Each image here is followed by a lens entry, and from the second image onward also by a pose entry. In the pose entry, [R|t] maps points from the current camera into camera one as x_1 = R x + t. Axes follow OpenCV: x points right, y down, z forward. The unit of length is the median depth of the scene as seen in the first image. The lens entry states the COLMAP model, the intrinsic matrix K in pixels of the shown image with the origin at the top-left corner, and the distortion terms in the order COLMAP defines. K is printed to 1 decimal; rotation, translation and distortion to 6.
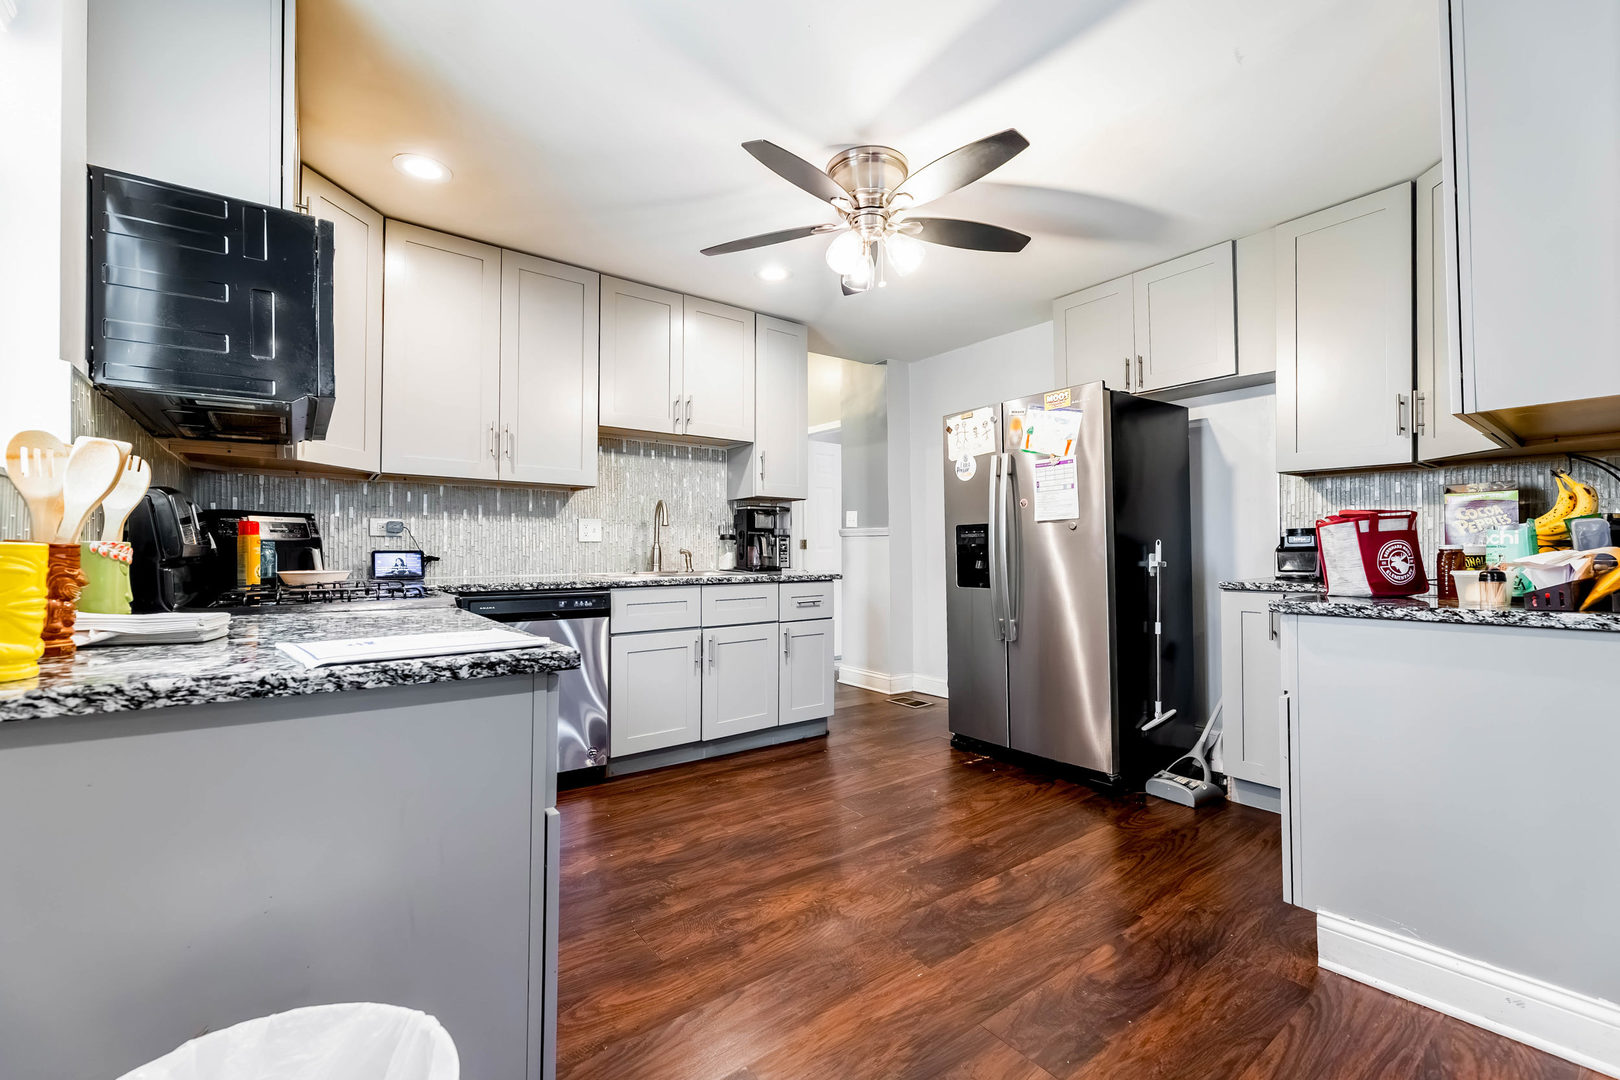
lens RADIAL K [[658.1, 0, 806.8], [0, 658.1, 535.7], [0, 0, 1]] dist [0.009620, 0.000068]
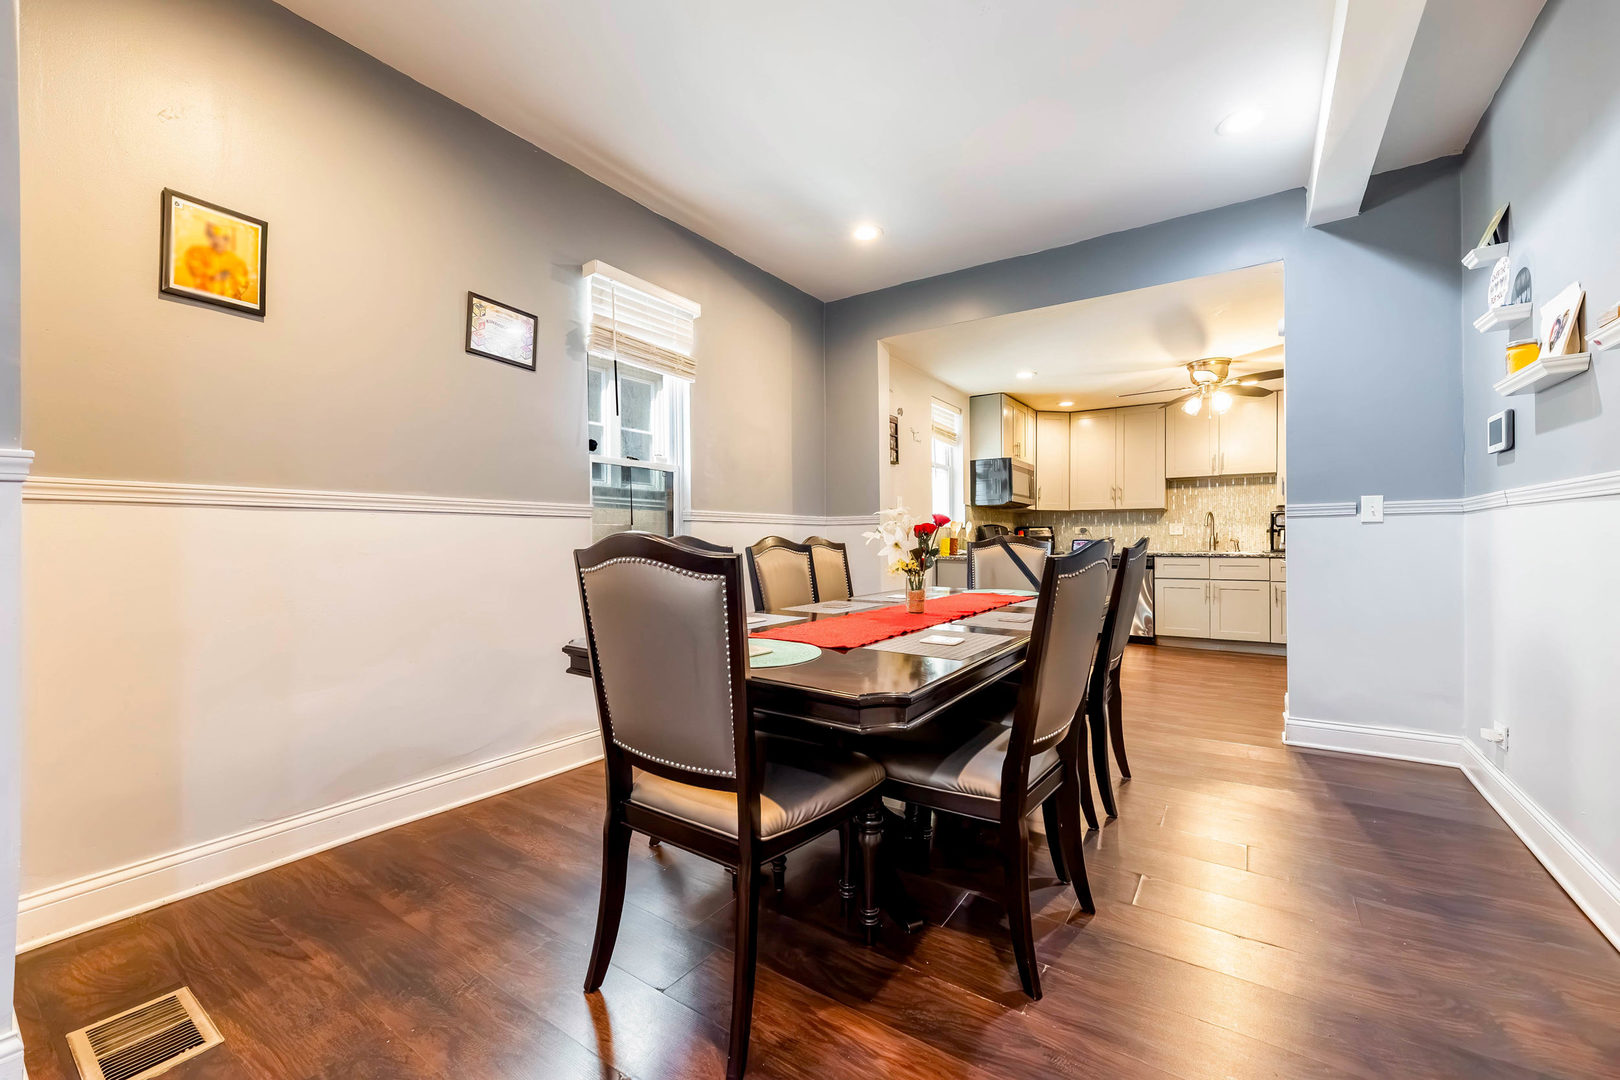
lens RADIAL K [[658.1, 0, 807.3], [0, 658.1, 538.5], [0, 0, 1]] dist [0.009620, 0.000068]
pose [[0.341557, -0.005531, -0.939845, 1.221915], [0.015407, 0.999881, -0.000285, 0.002182], [0.939735, -0.014383, 0.341602, -0.735226]]
